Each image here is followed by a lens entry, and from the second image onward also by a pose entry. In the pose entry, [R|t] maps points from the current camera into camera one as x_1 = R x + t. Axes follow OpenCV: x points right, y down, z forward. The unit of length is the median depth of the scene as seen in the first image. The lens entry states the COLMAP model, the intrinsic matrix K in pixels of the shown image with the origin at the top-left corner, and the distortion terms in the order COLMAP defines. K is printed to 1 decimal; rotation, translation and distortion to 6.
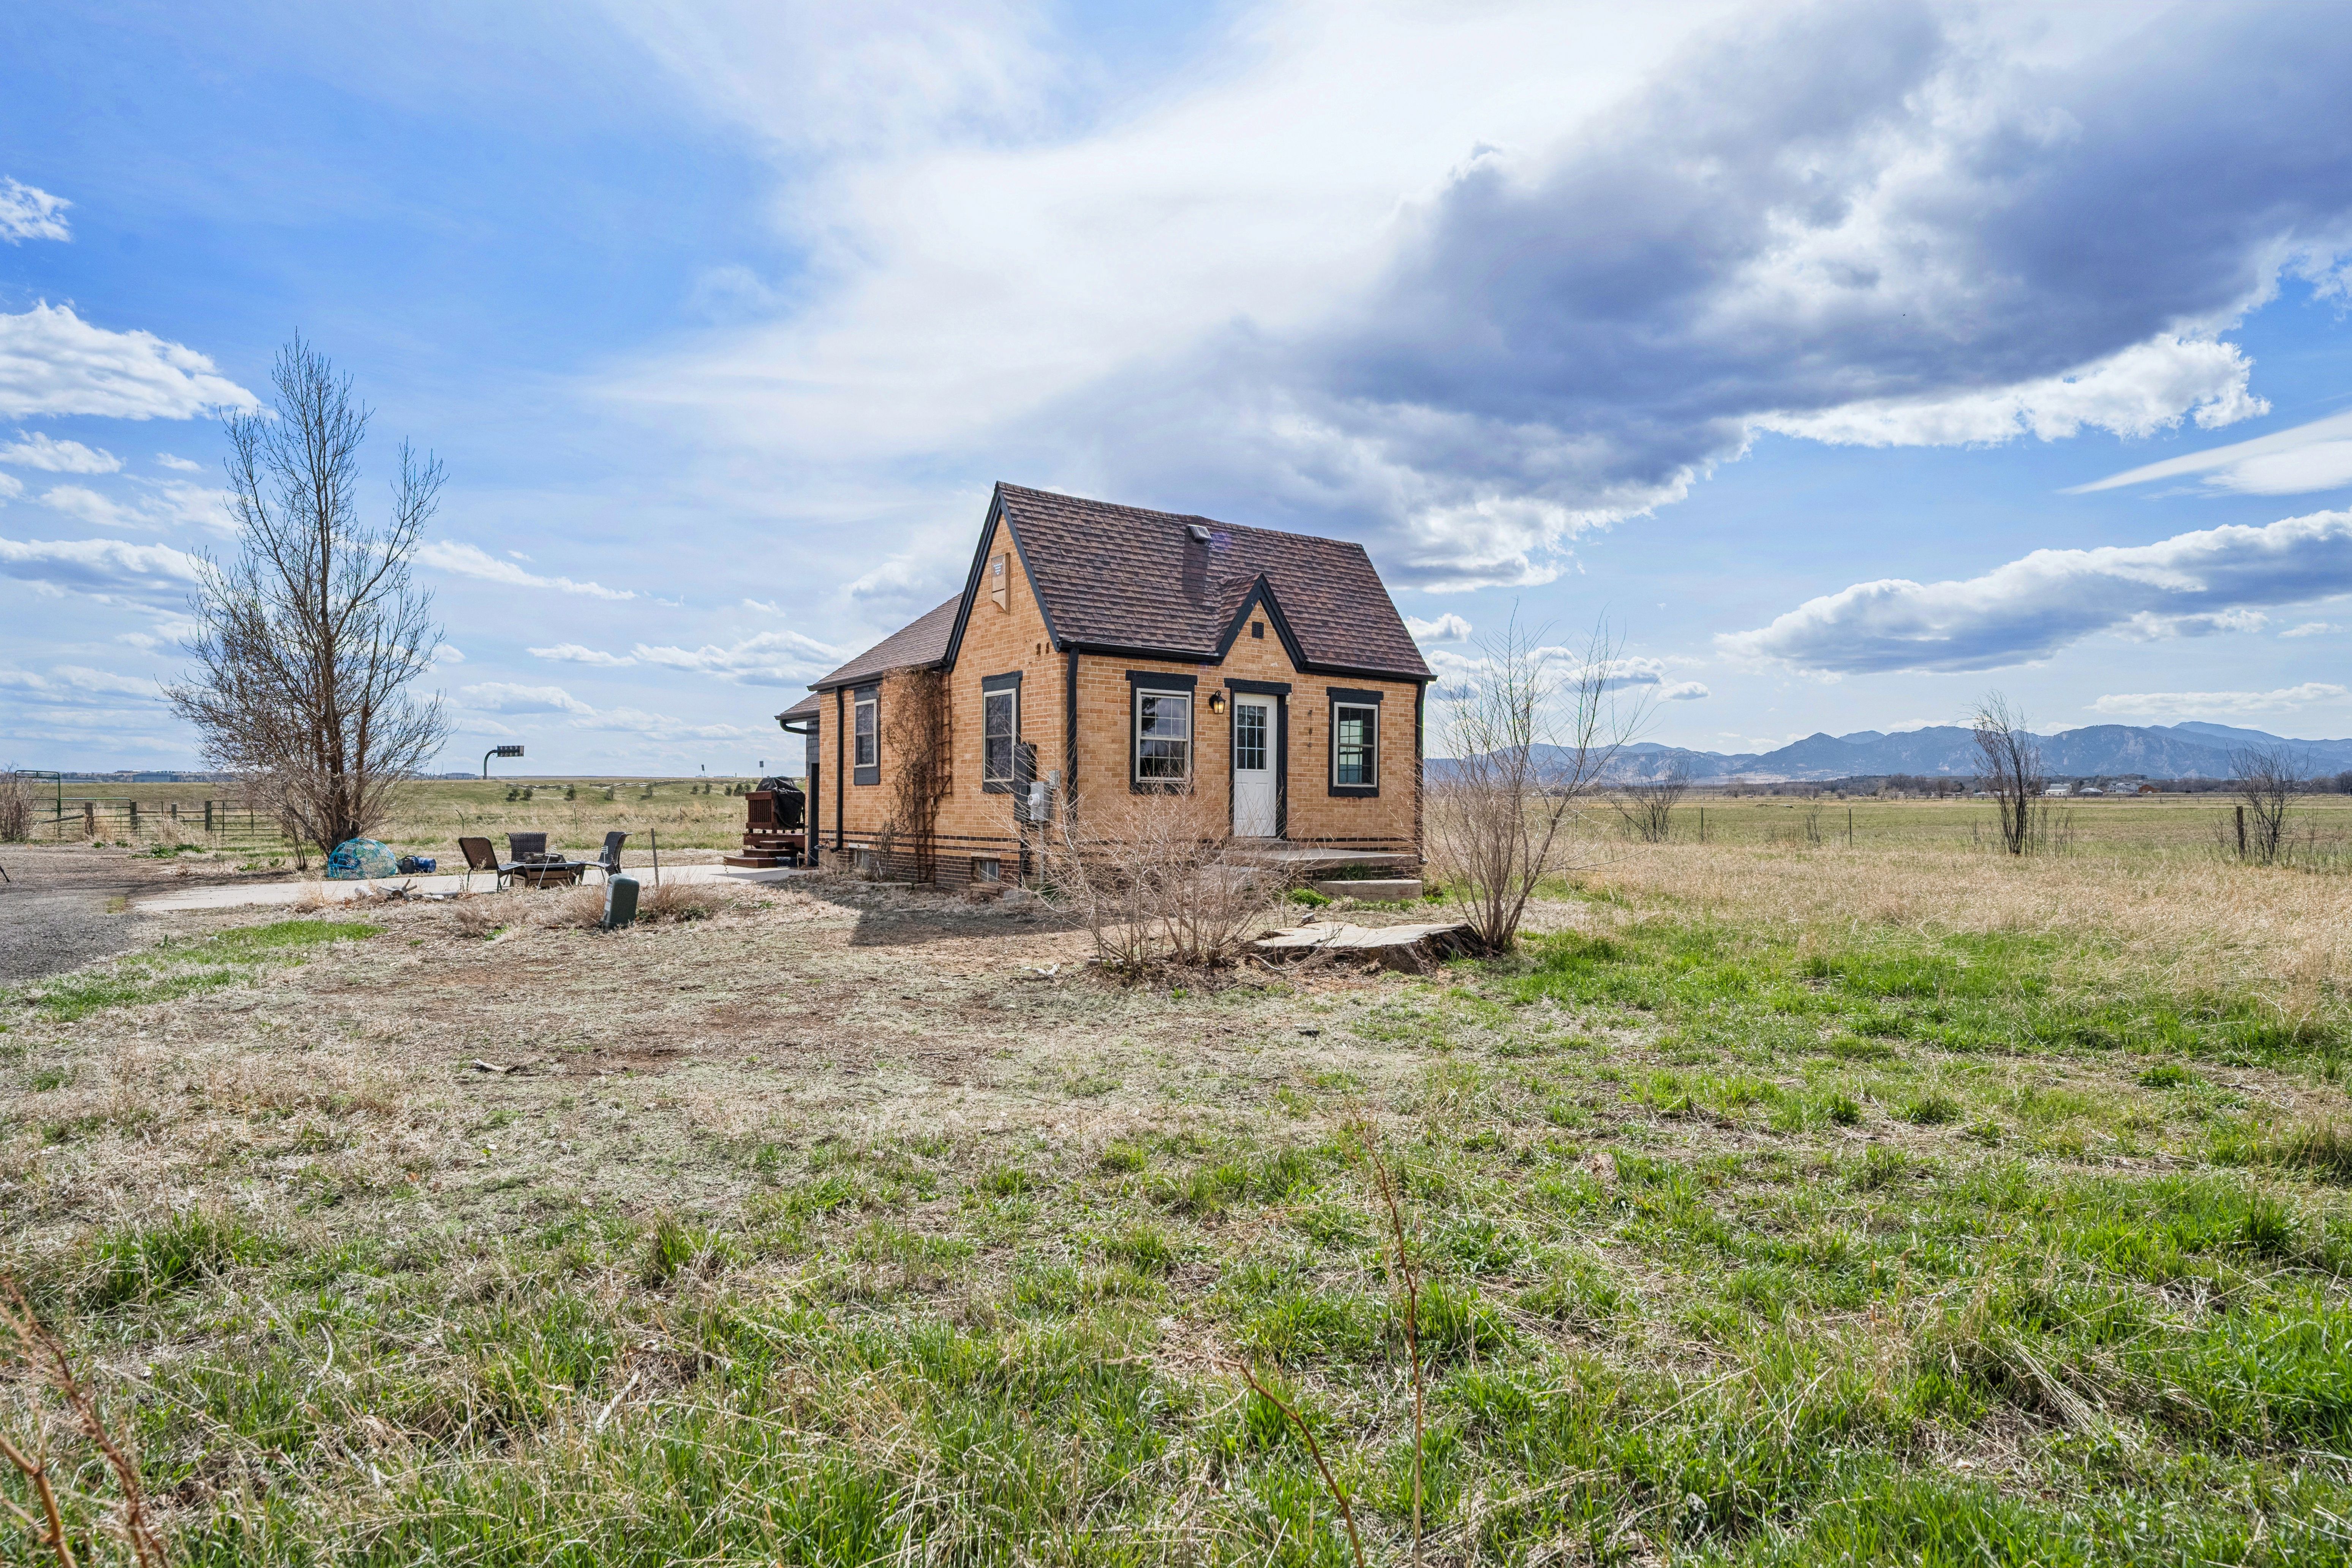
lens RADIAL K [[1334.4, 0, 1174.8], [0, 1334.4, 791.2], [0, 0, 1]] dist [0.001235, 0.000124]
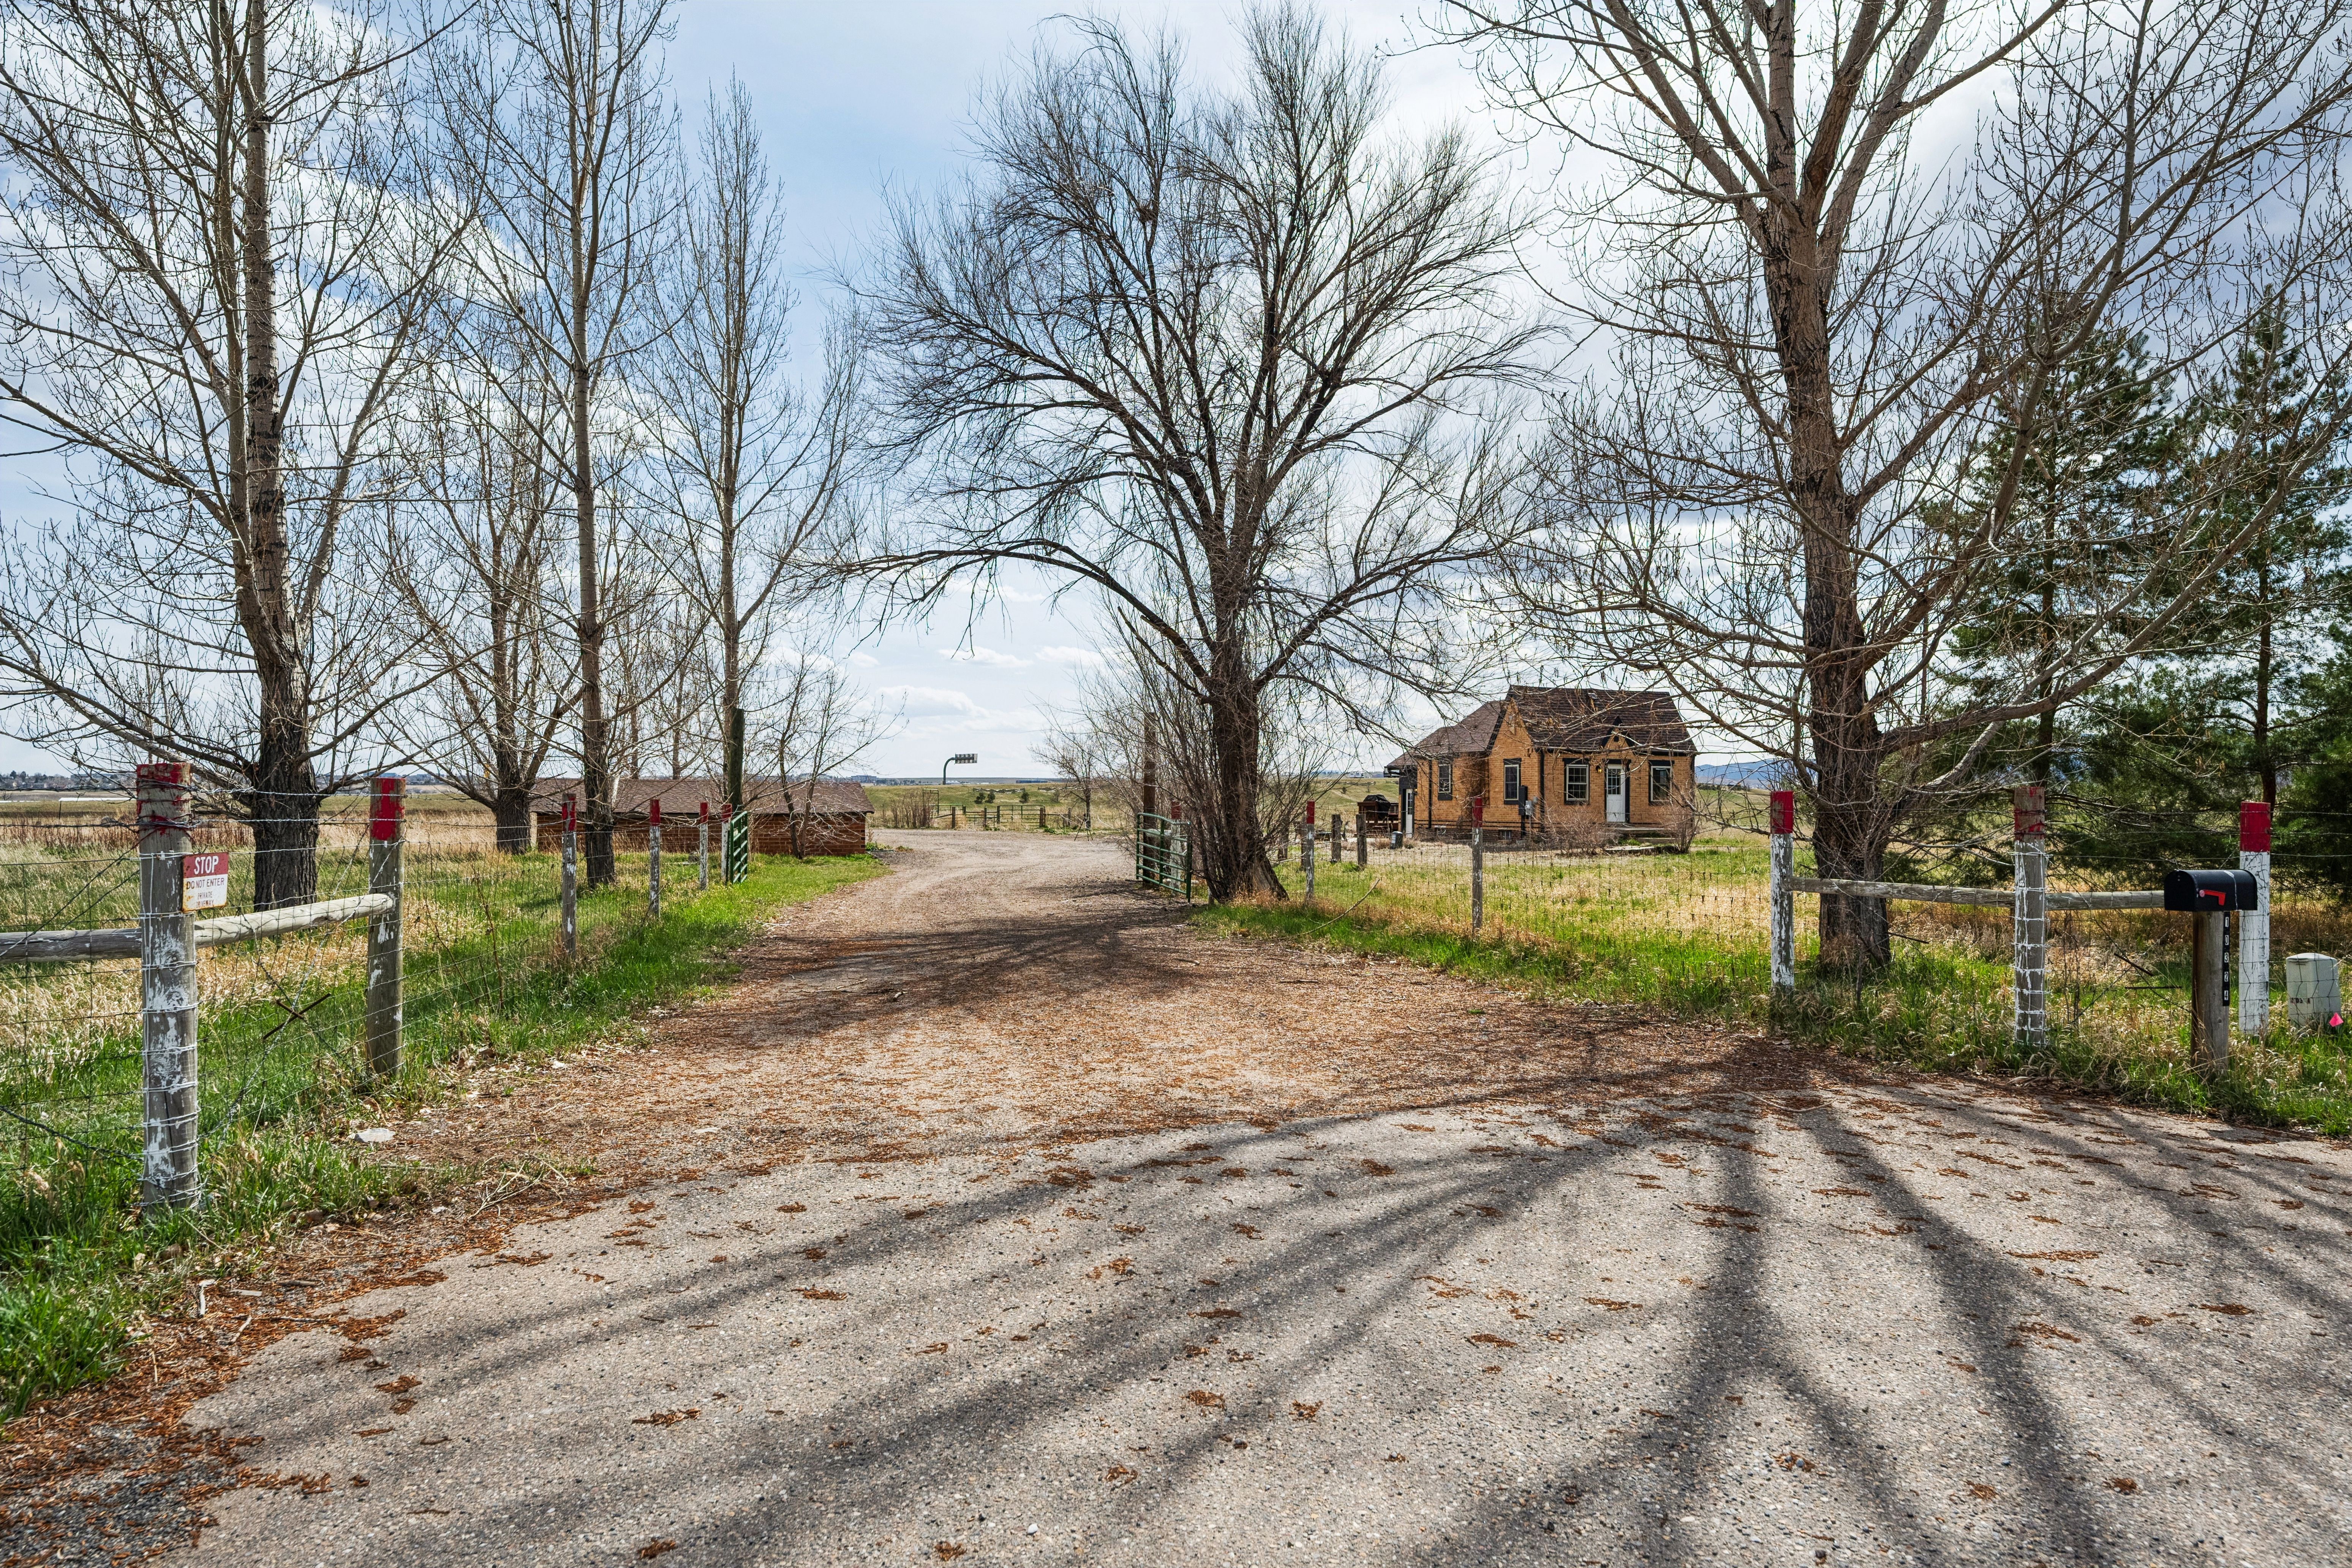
lens RADIAL K [[1423.2, 0, 1180.4], [0, 1423.2, 792.7], [0, 0, 1]] dist [-0.001920, 0.000798]
pose [[0.960078, -0.010063, -0.279552, 0.020702], [0.010915, 0.999939, 0.001489, -0.032811], [0.279520, -0.004481, 0.960129, -1.780899]]
